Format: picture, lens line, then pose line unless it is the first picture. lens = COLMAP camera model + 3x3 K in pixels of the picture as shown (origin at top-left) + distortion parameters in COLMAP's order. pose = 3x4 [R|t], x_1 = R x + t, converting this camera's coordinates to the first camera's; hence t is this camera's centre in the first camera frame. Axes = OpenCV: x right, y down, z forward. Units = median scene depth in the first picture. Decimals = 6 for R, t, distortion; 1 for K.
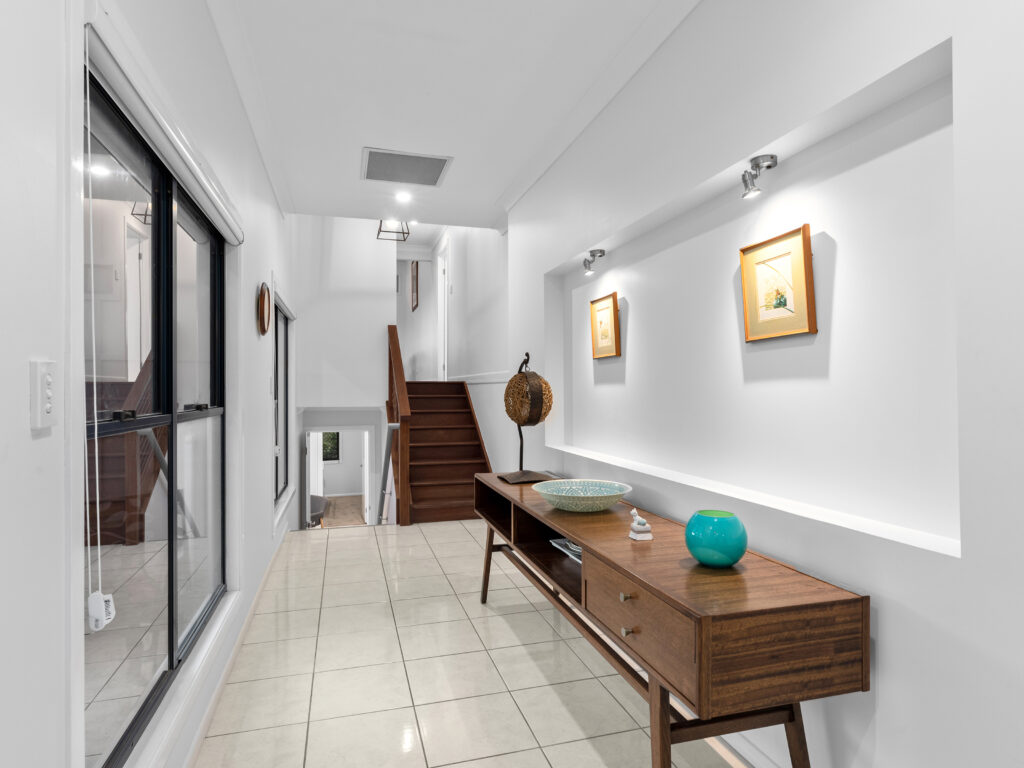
lens RADIAL K [[567.9, 0, 508.7], [0, 567.9, 384.7], [0, 0, 1]] dist [0.004157, -0.002469]
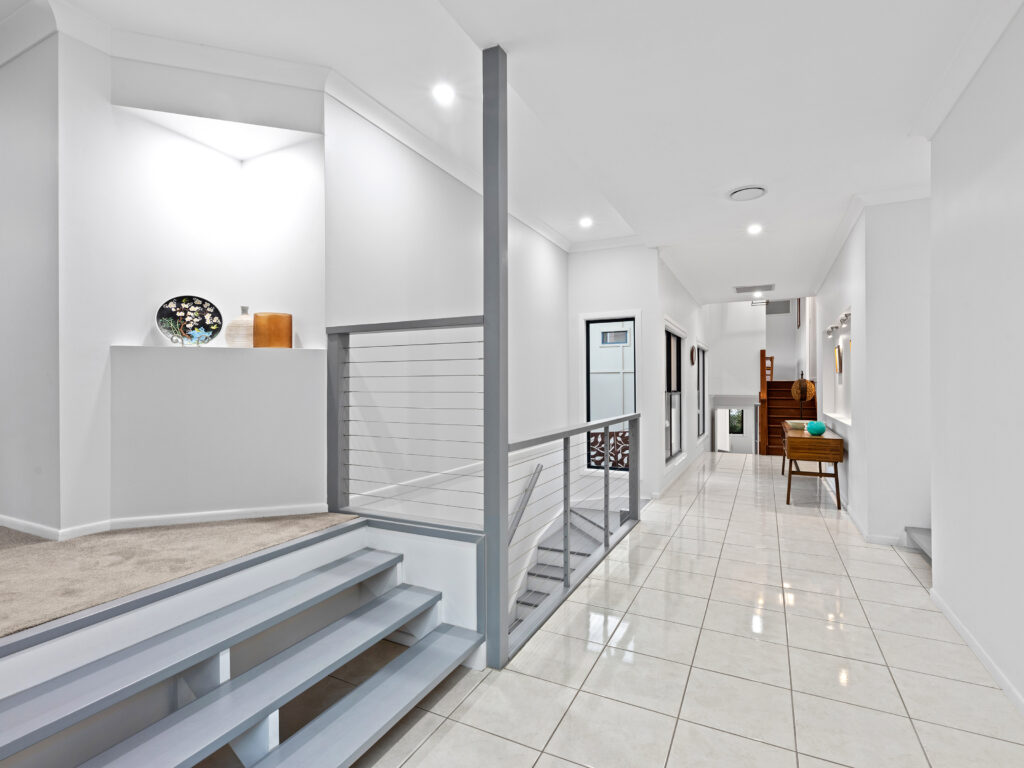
lens RADIAL K [[500.1, 0, 511.4], [0, 500.1, 382.4], [0, 0, 1]] dist [0.001707, 0.000089]
pose [[0.731332, -0.000699, -0.682021, 0.340052], [0.003877, 0.999988, 0.003132, -0.011685], [0.682010, -0.004935, 0.731326, -0.810519]]
